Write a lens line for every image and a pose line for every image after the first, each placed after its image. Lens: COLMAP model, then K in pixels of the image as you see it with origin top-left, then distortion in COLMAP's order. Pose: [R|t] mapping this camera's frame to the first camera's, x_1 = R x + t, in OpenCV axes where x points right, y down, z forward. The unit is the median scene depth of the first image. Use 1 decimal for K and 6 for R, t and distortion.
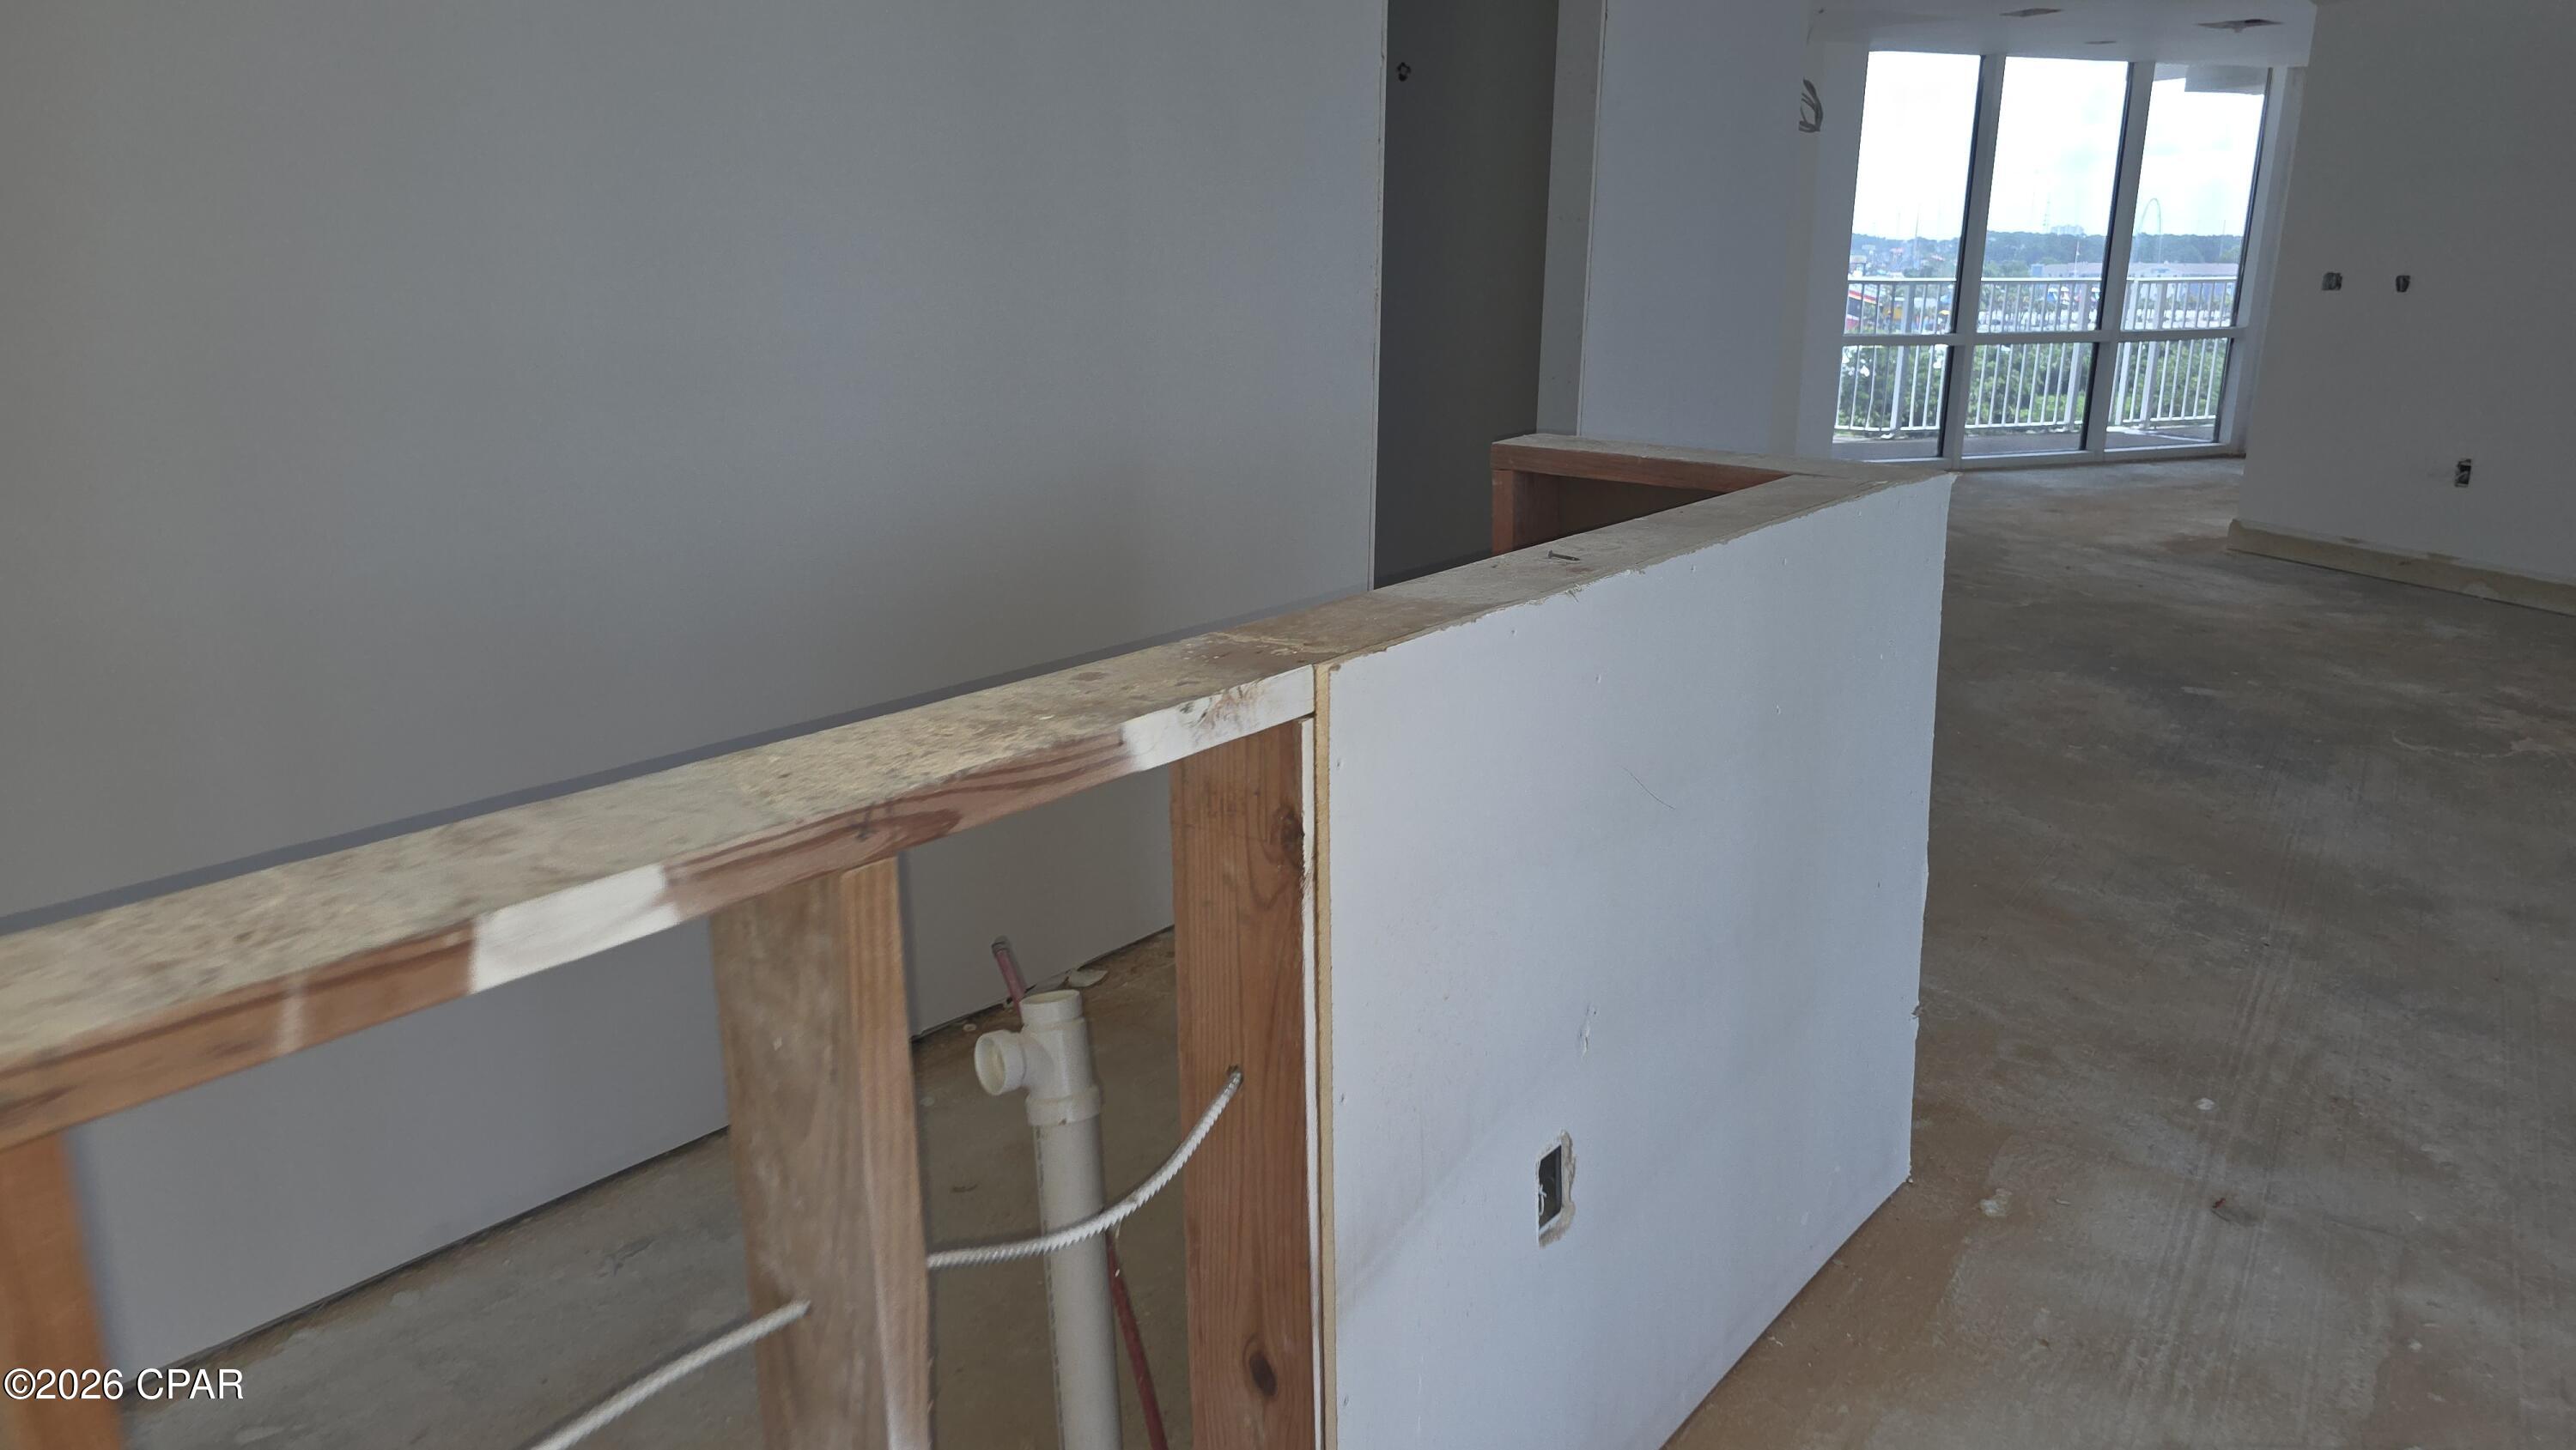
lens RADIAL K [[1715.0, 0, 1318.6], [0, 1715.0, 775.3], [0, 0, 1]] dist [0.063422, -0.068404]
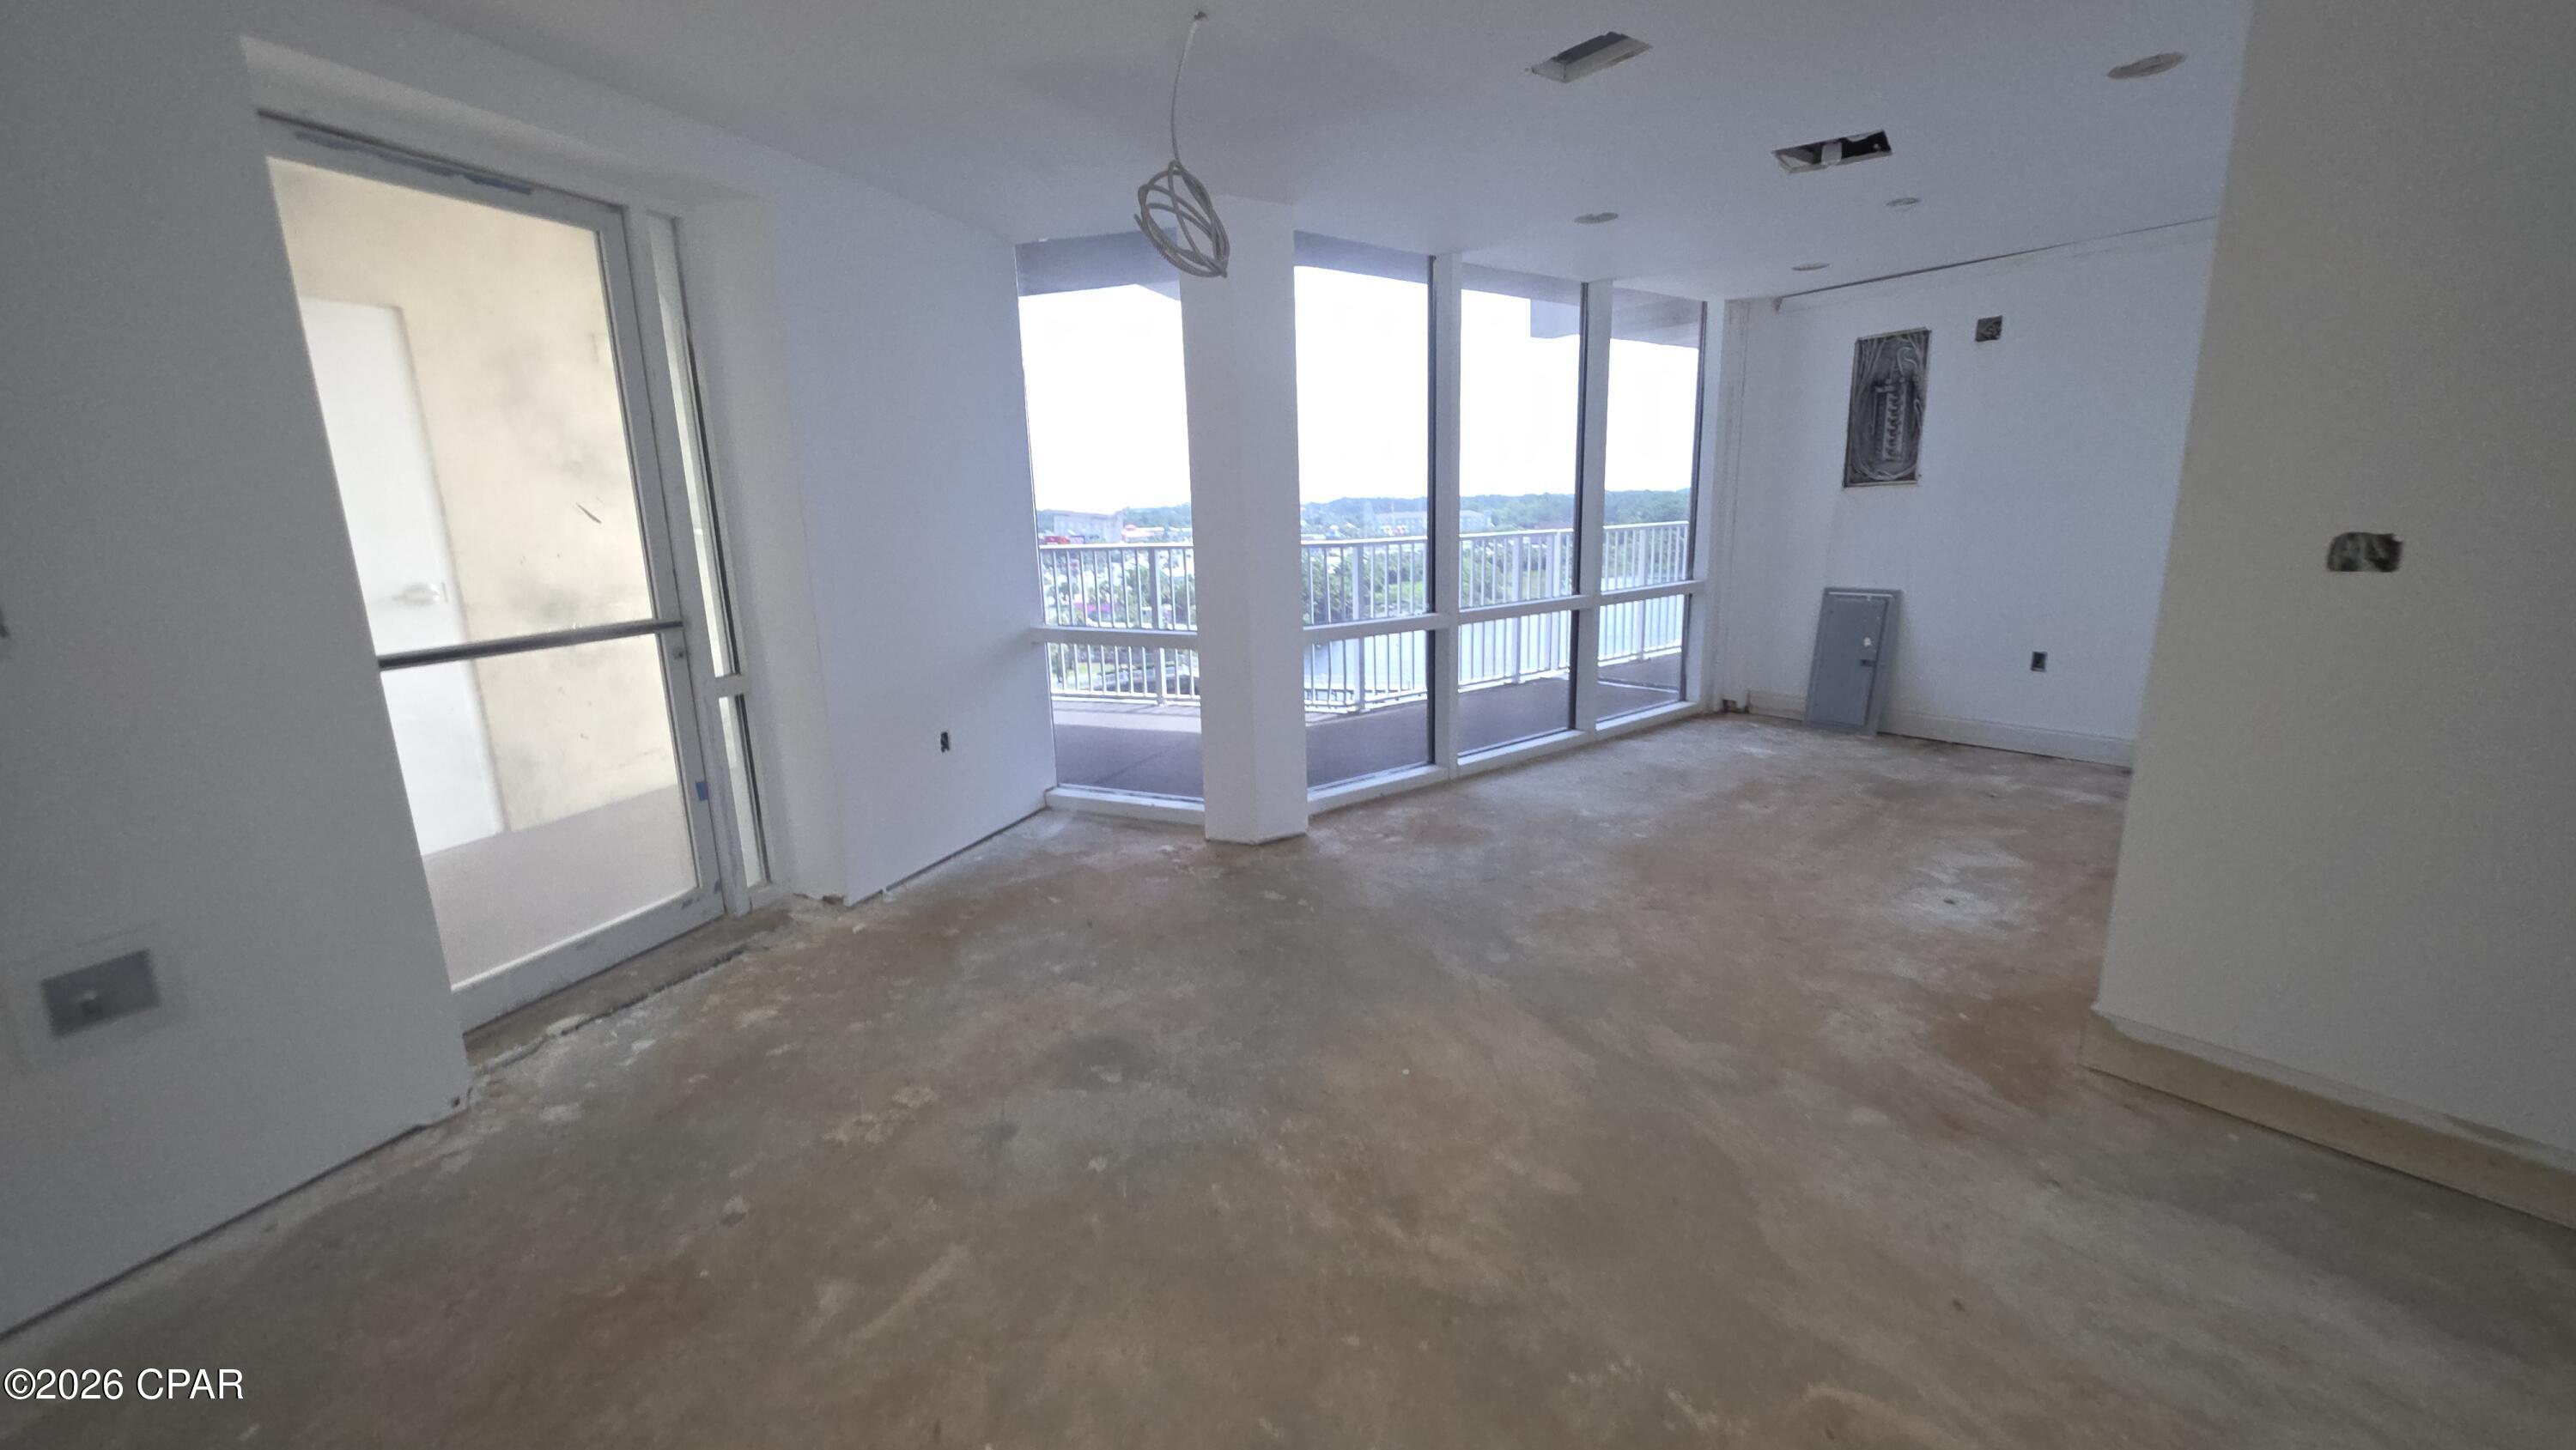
lens RADIAL K [[1024.2, 0, 1275.1], [0, 1024.2, 741.3], [0, 0, 1]] dist [-0.000501, -0.000173]
pose [[0.963290, -0.094222, 0.251385, 0.162760], [0.115788, 0.990632, -0.072394, -0.167434], [-0.242209, 0.098844, 0.965176, 0.548127]]
